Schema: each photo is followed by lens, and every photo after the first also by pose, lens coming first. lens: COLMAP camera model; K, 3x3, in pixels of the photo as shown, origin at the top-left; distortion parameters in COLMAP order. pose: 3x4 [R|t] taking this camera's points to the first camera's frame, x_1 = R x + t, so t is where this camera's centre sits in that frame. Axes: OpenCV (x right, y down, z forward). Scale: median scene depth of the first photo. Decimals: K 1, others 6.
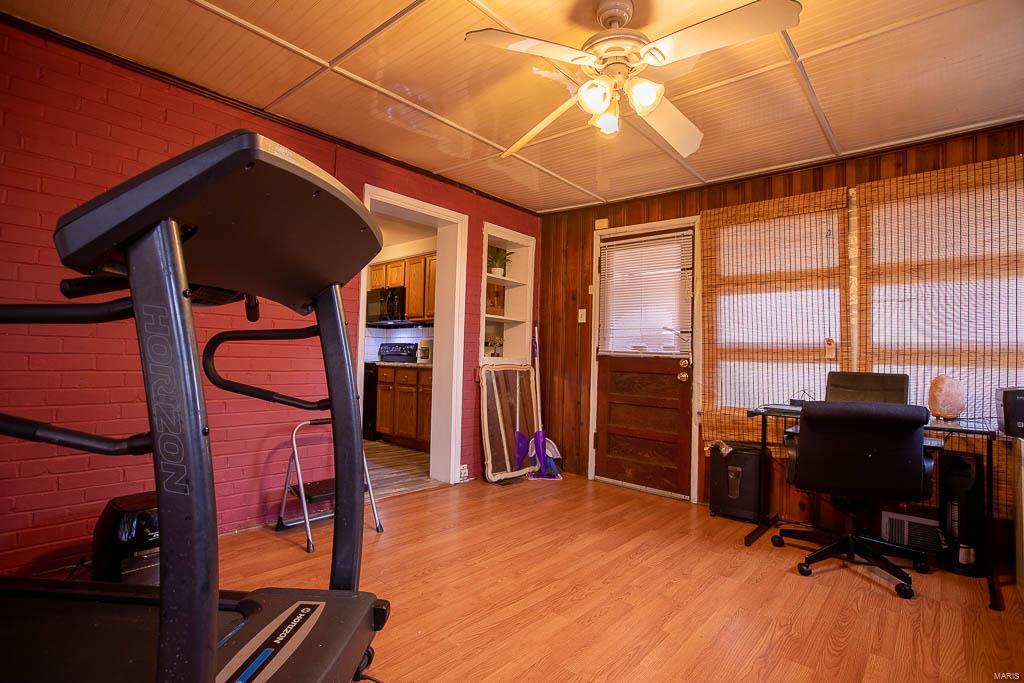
lens RADIAL K [[496.0, 0, 504.1], [0, 496.0, 342.4], [0, 0, 1]] dist [-0.068734, 0.033615]
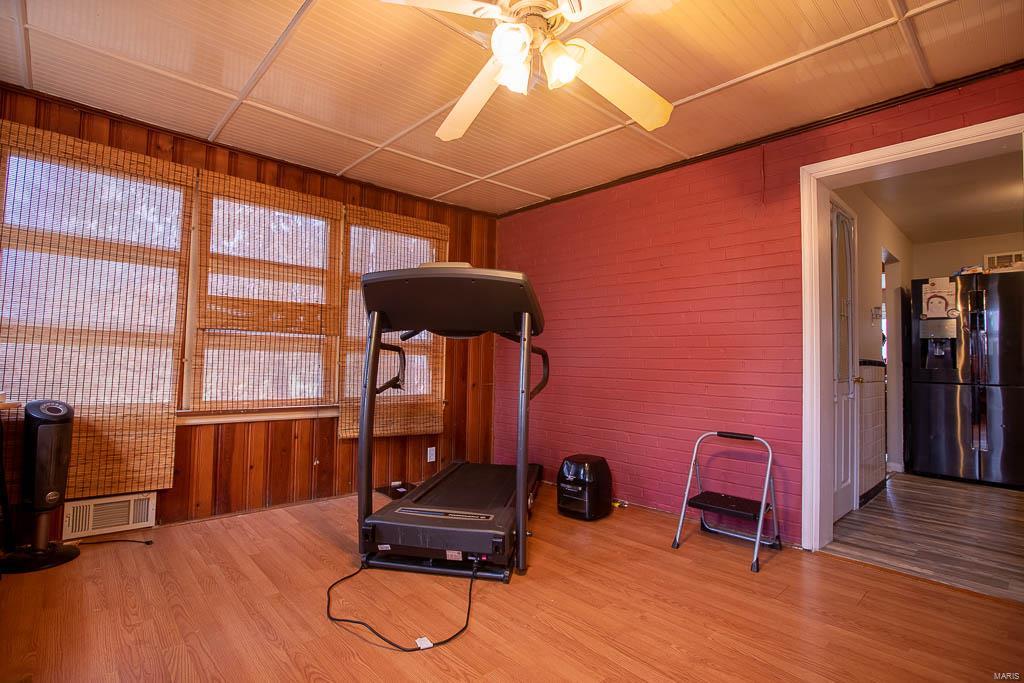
lens RADIAL K [[496.0, 0, 504.1], [0, 496.0, 342.4], [0, 0, 1]] dist [-0.068734, 0.033615]
pose [[-0.099769, -0.064276, -0.992932, 0.737246], [0.005380, 0.997862, -0.065135, 0.040481], [0.994996, -0.011840, -0.099209, 0.718452]]
